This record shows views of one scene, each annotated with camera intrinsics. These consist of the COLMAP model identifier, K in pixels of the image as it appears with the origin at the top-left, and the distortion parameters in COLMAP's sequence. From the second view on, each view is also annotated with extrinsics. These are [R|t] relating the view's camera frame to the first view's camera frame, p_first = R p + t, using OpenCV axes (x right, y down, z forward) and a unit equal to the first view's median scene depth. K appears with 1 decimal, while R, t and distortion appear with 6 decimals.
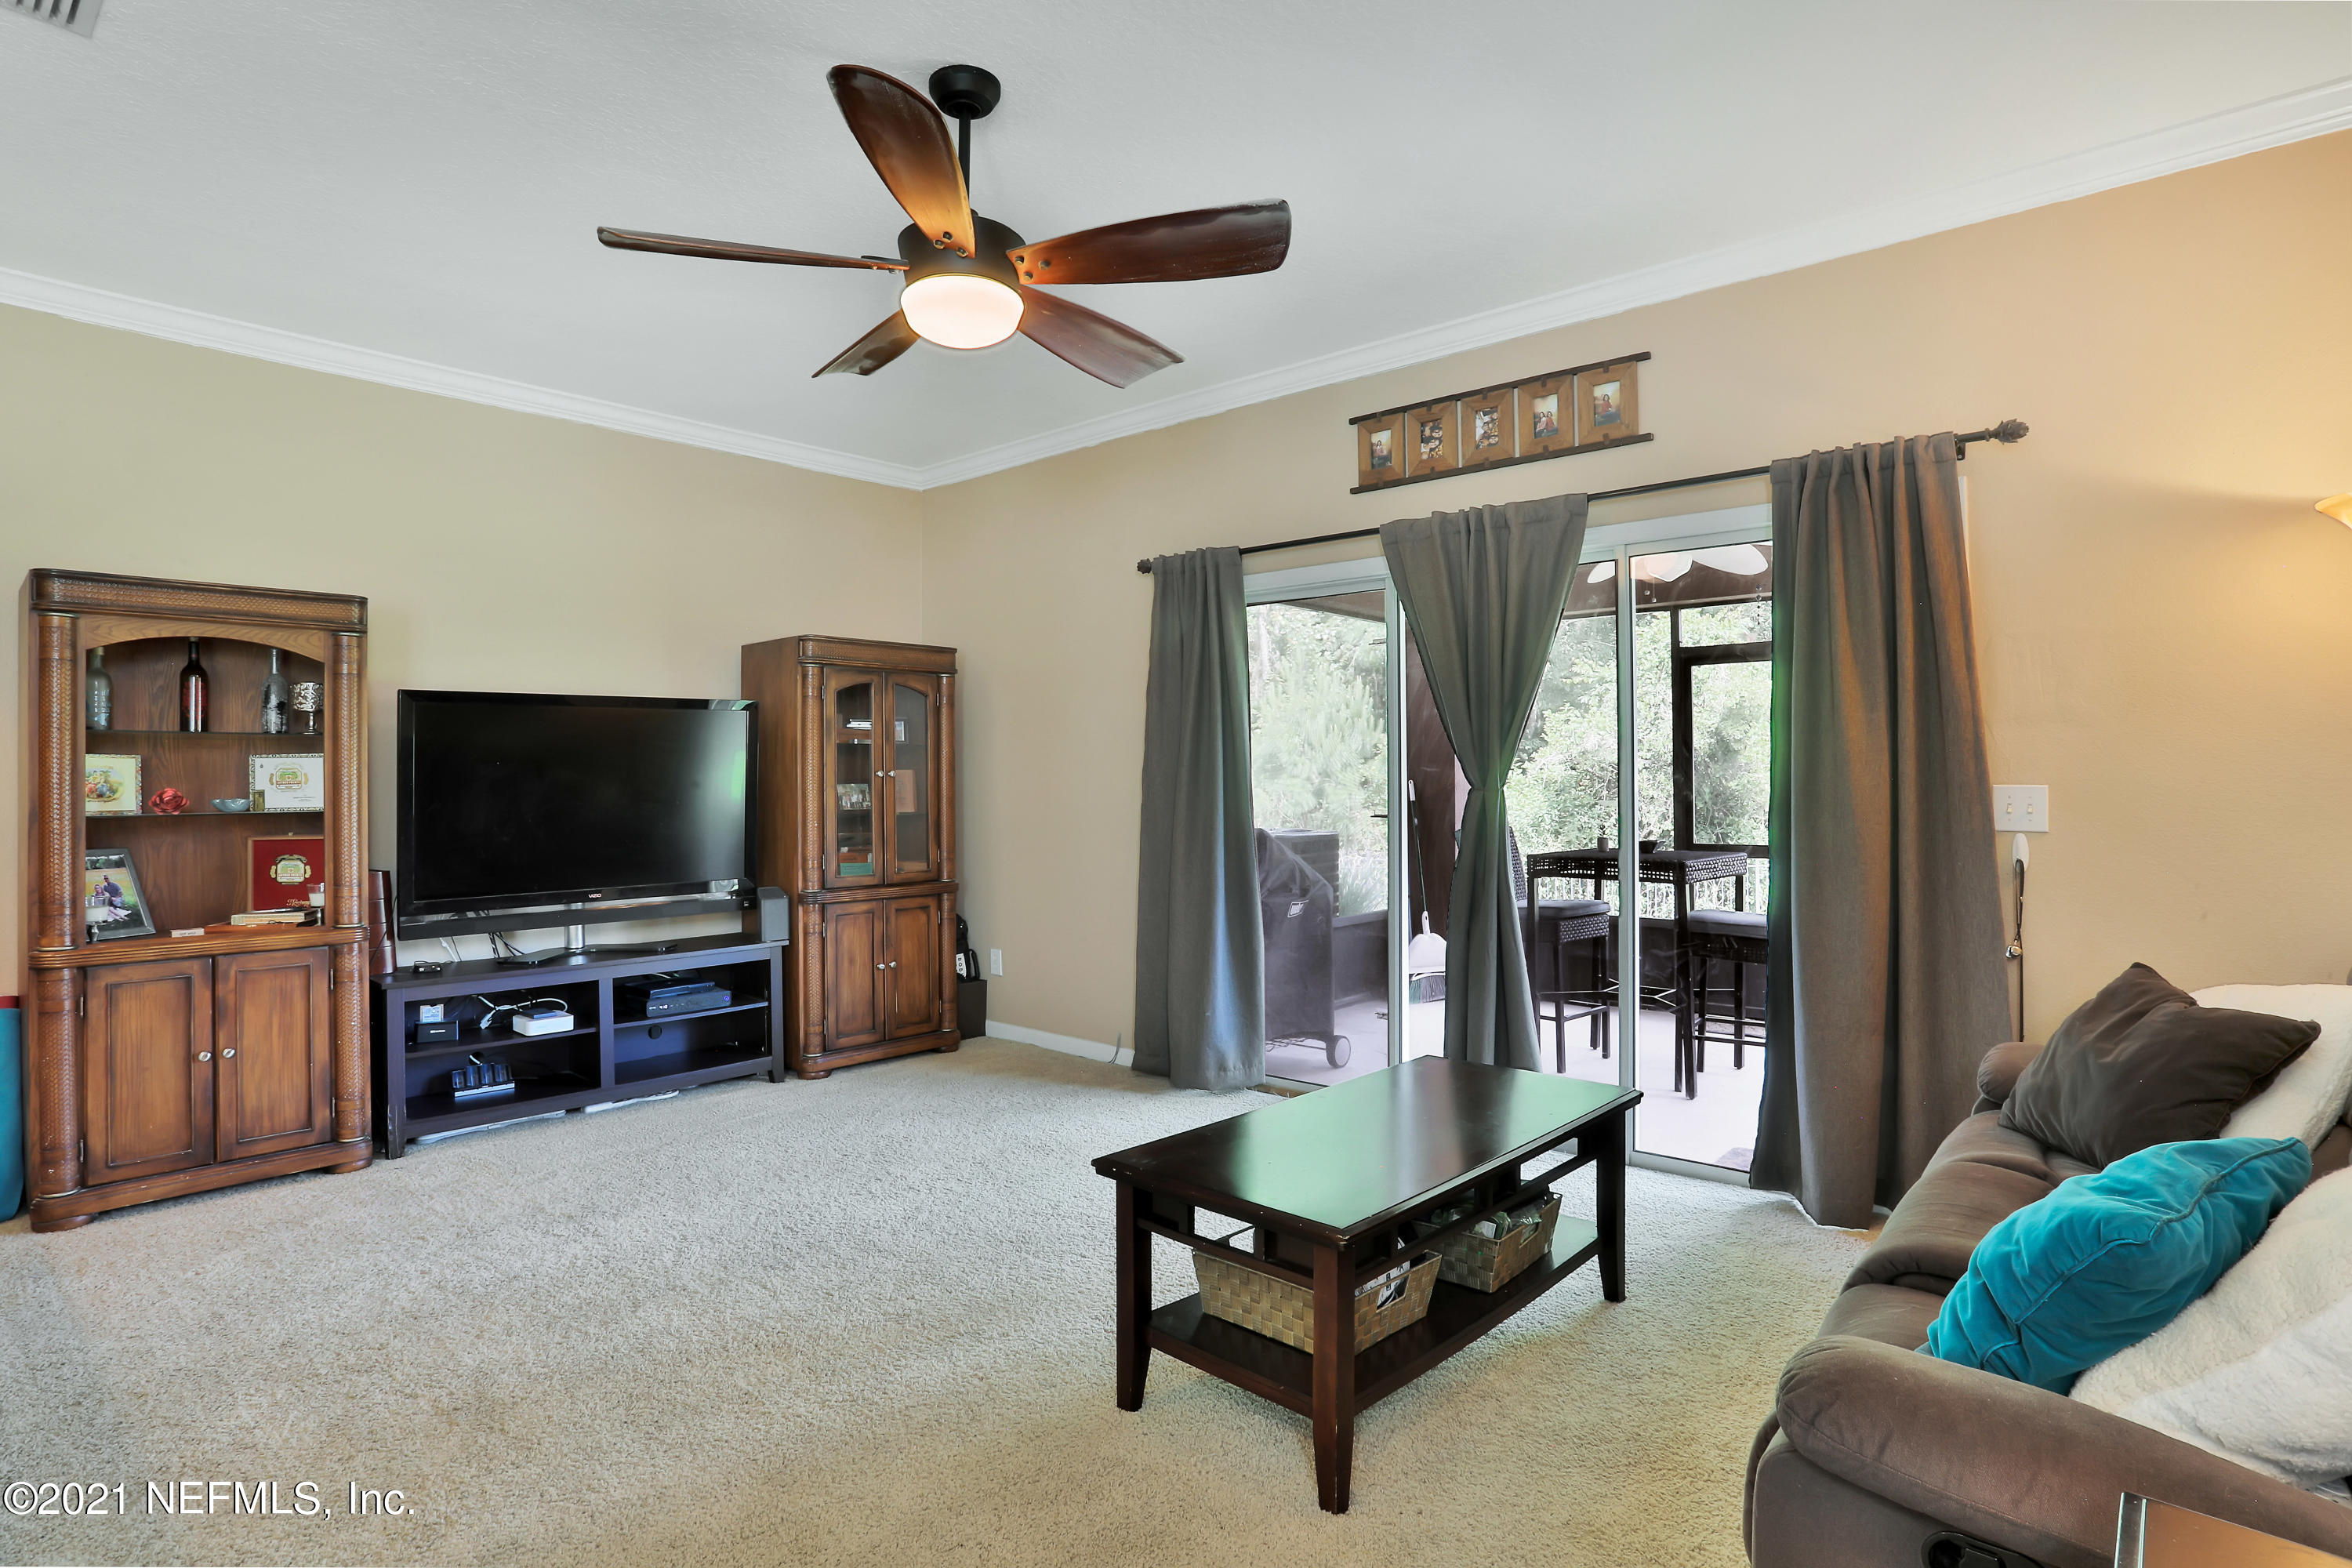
lens RADIAL K [[1291.4, 0, 1172.1], [0, 1291.4, 779.8], [0, 0, 1]] dist [0.003072, 0.000585]
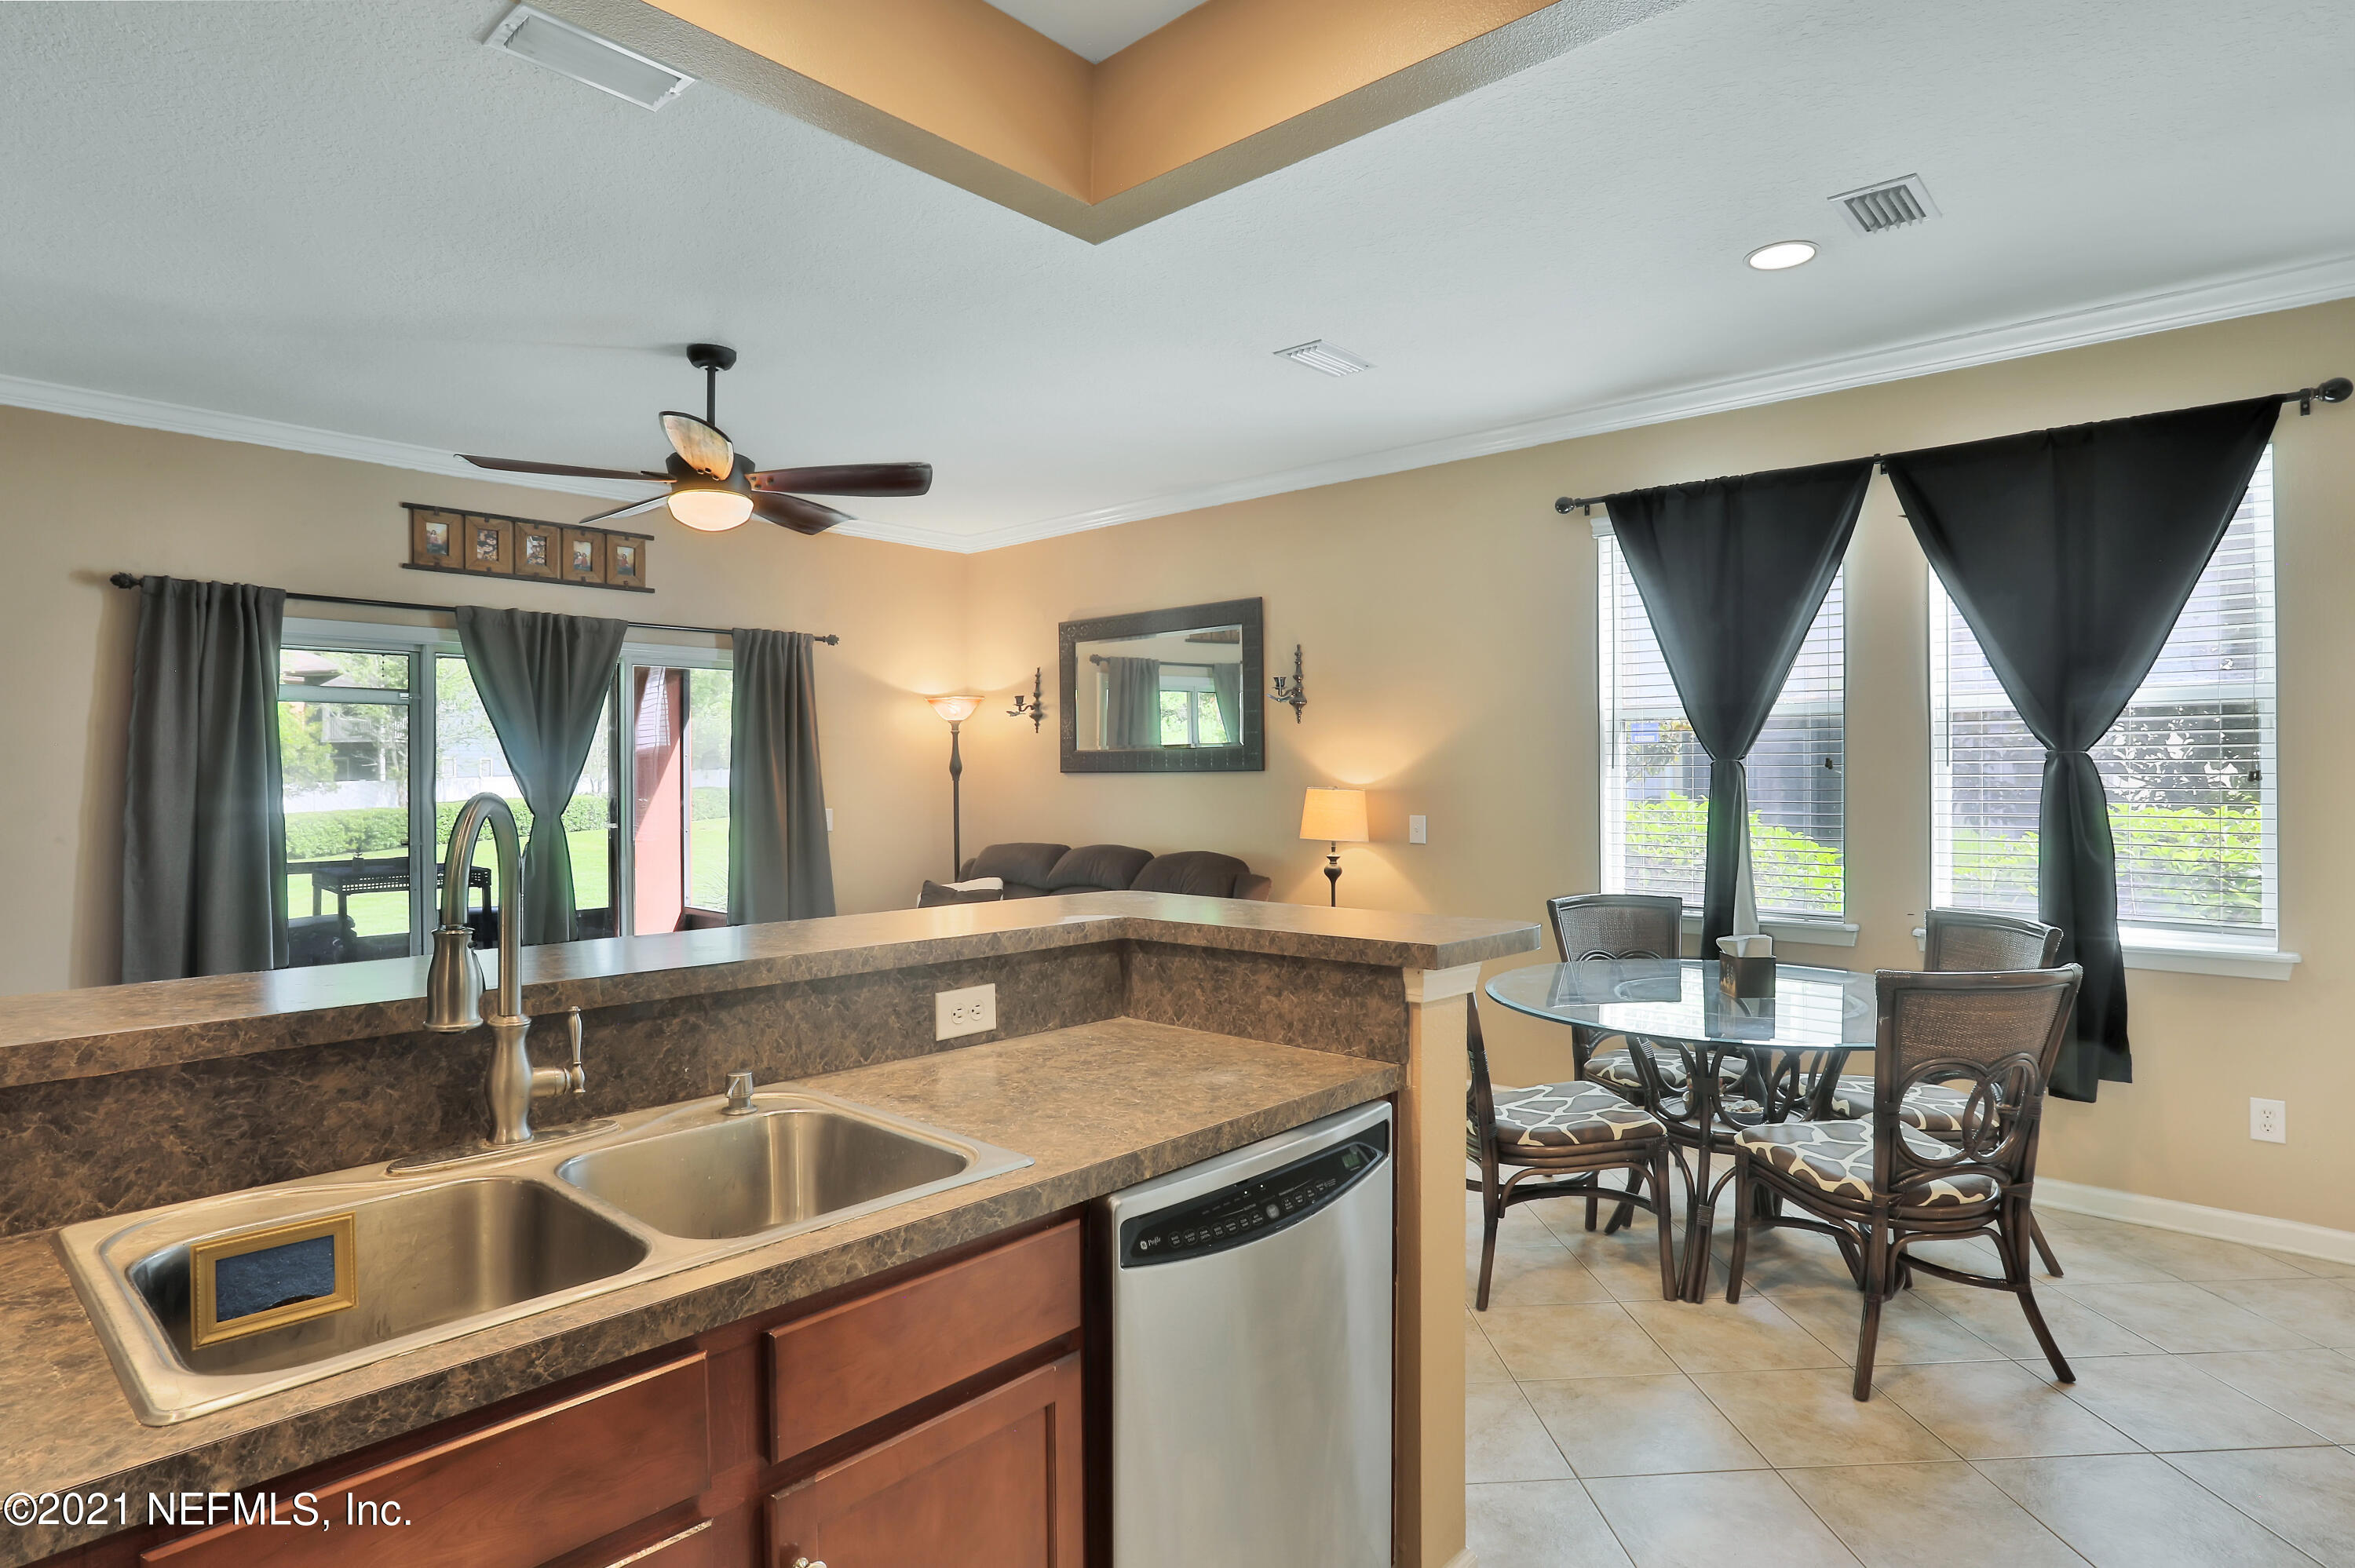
lens RADIAL K [[1274.6, 0, 1183.3], [0, 1274.6, 782.1], [0, 0, 1]] dist [0.000387, -0.000089]
pose [[0.034306, 0.001146, 0.999411, -1.090805], [0.001881, 0.999997, -0.001211, -0.032766], [-0.999410, 0.001922, 0.034304, 0.304916]]
